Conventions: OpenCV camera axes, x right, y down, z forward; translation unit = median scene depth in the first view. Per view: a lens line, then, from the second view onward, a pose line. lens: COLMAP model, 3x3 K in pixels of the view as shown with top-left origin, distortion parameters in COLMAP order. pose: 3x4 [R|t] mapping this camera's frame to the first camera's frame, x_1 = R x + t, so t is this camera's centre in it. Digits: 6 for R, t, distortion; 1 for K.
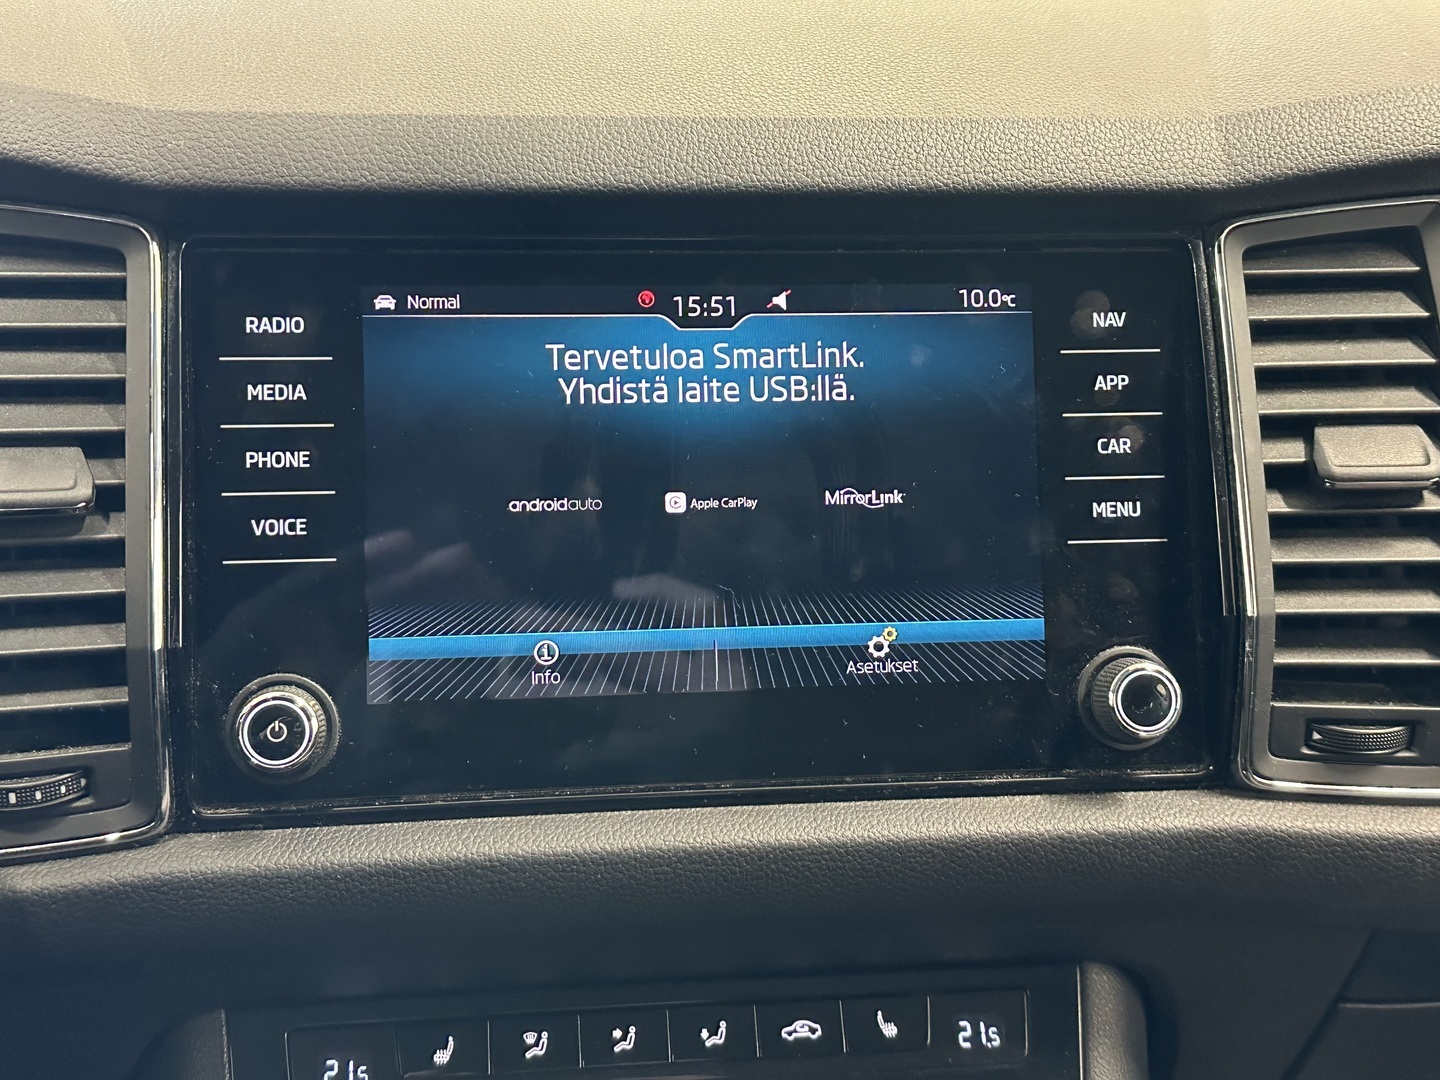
lens RADIAL K [[2047.5, 0, 709.4], [0, 2047.5, 527.6], [0, 0, 1]] dist [0.189353, 0.000000]
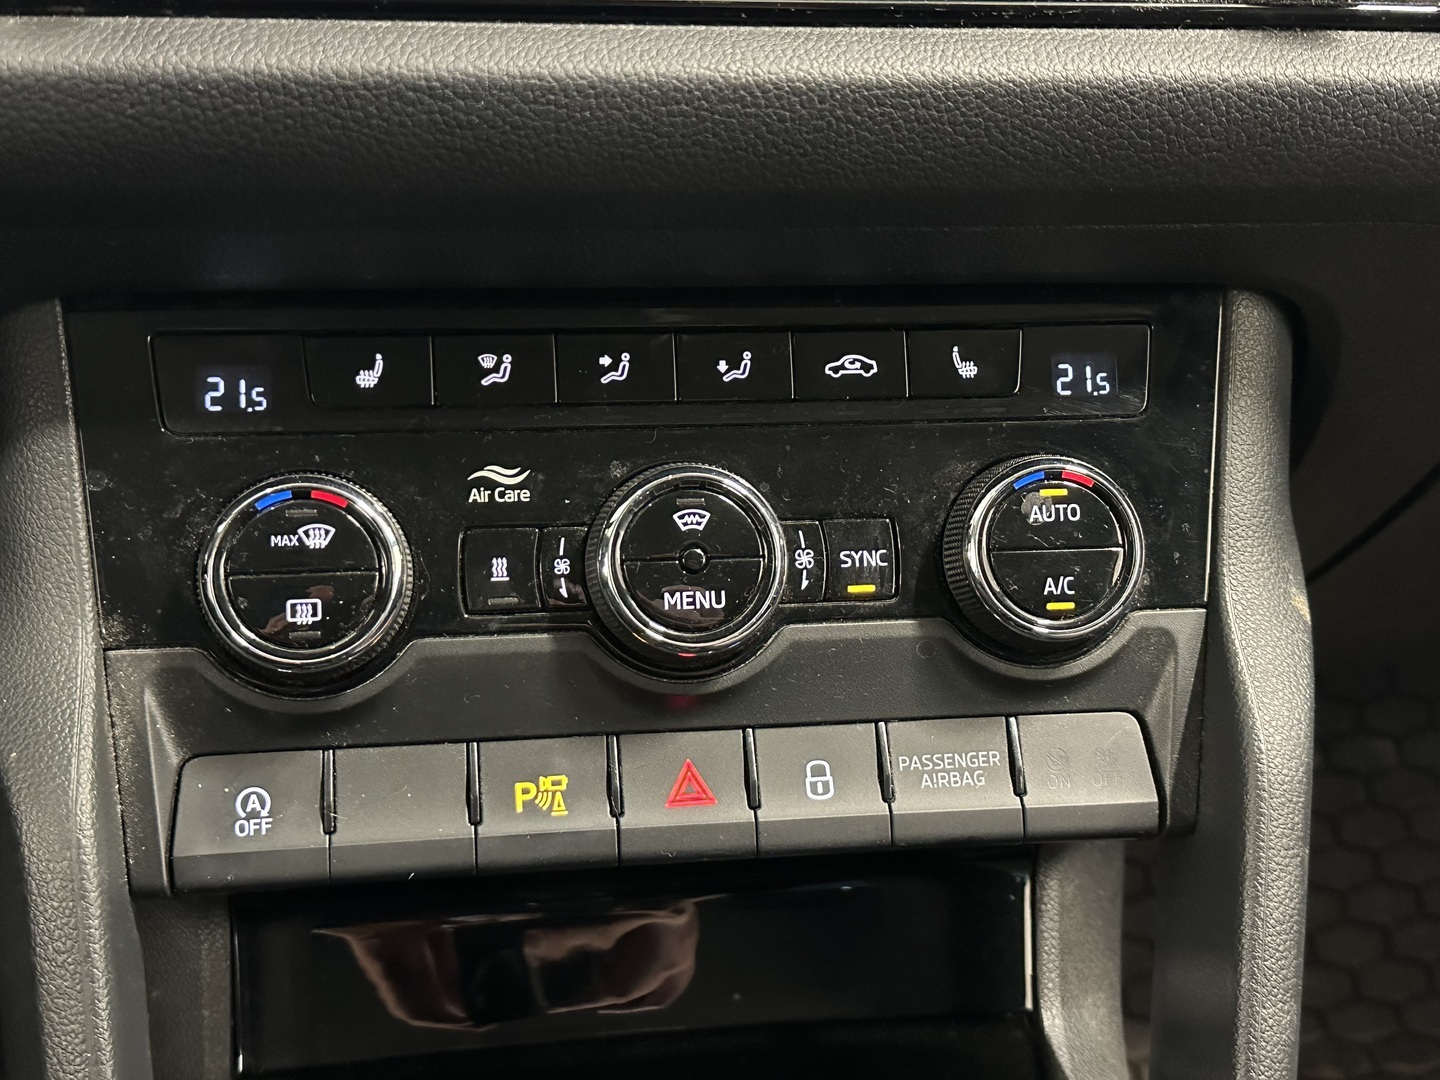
lens RADIAL K [[2047.5, 0, 723.4], [0, 2047.5, 548.9], [0, 0, 1]] dist [0.189353, 0.000000]
pose [[0.999012, 0.029066, 0.033611, -0.026423], [-0.036590, 0.967272, 0.251091, 0.131073], [-0.025213, -0.252073, 0.967380, 0.288068]]
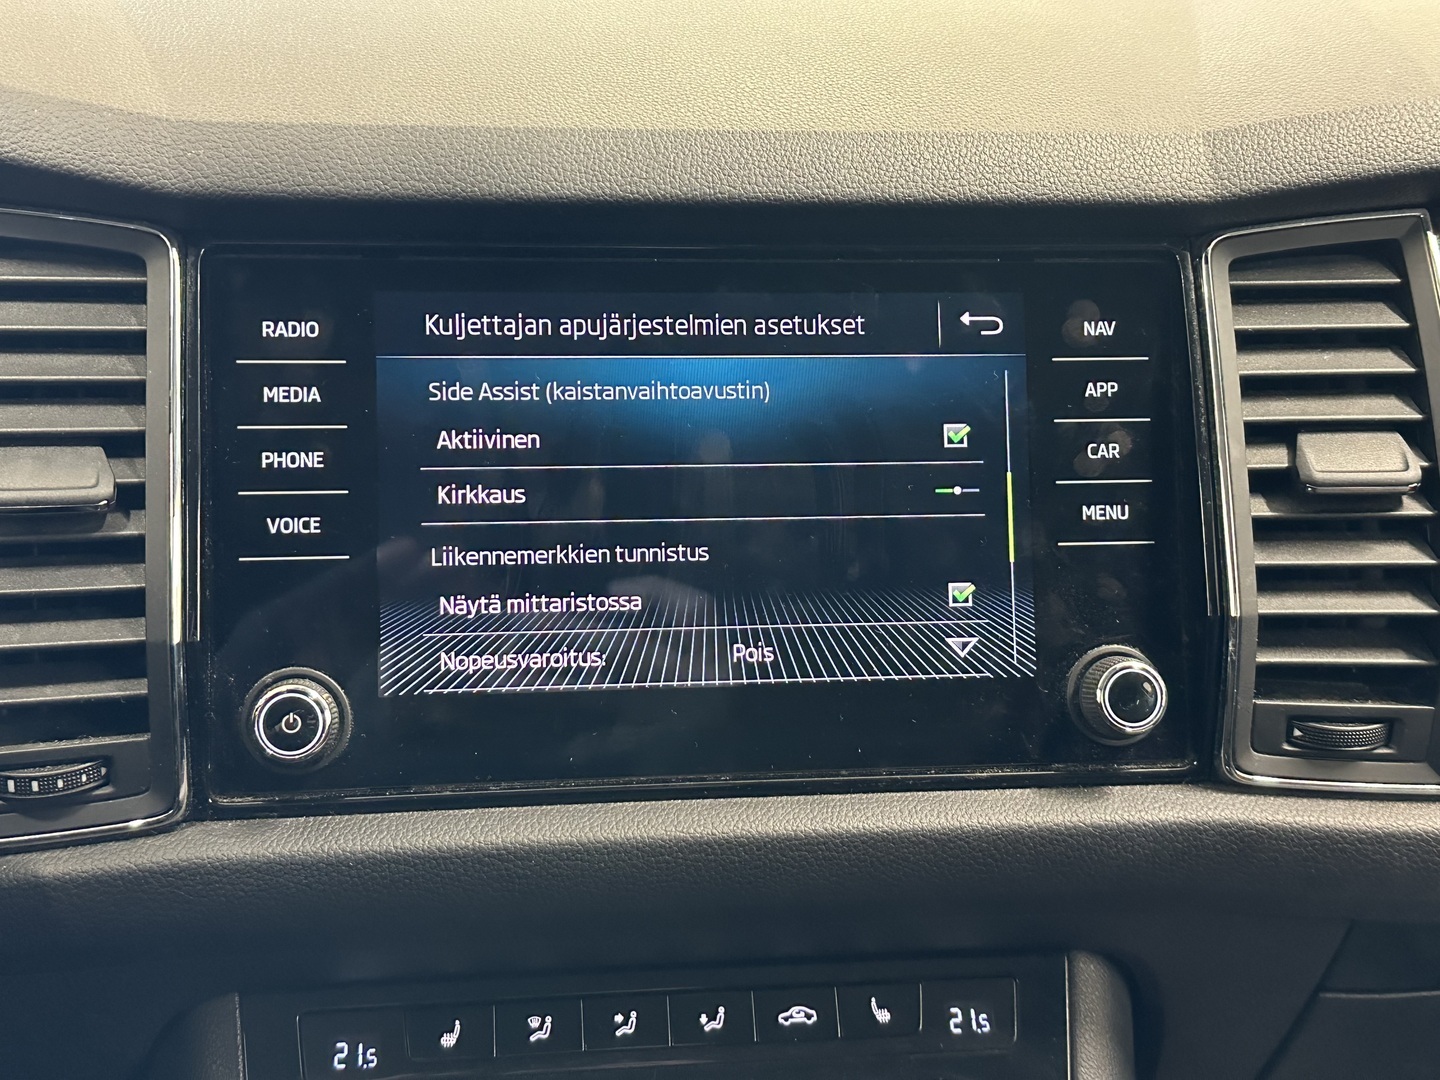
lens RADIAL K [[2047.5, 0, 715.1], [0, 2047.5, 536.8], [0, 0, 1]] dist [0.189353, 0.000000]
pose [[0.999981, 0.005073, 0.003550, -0.001485], [-0.005085, 0.999981, 0.003494, 0.000800], [-0.003533, -0.003512, 0.999988, -0.031416]]
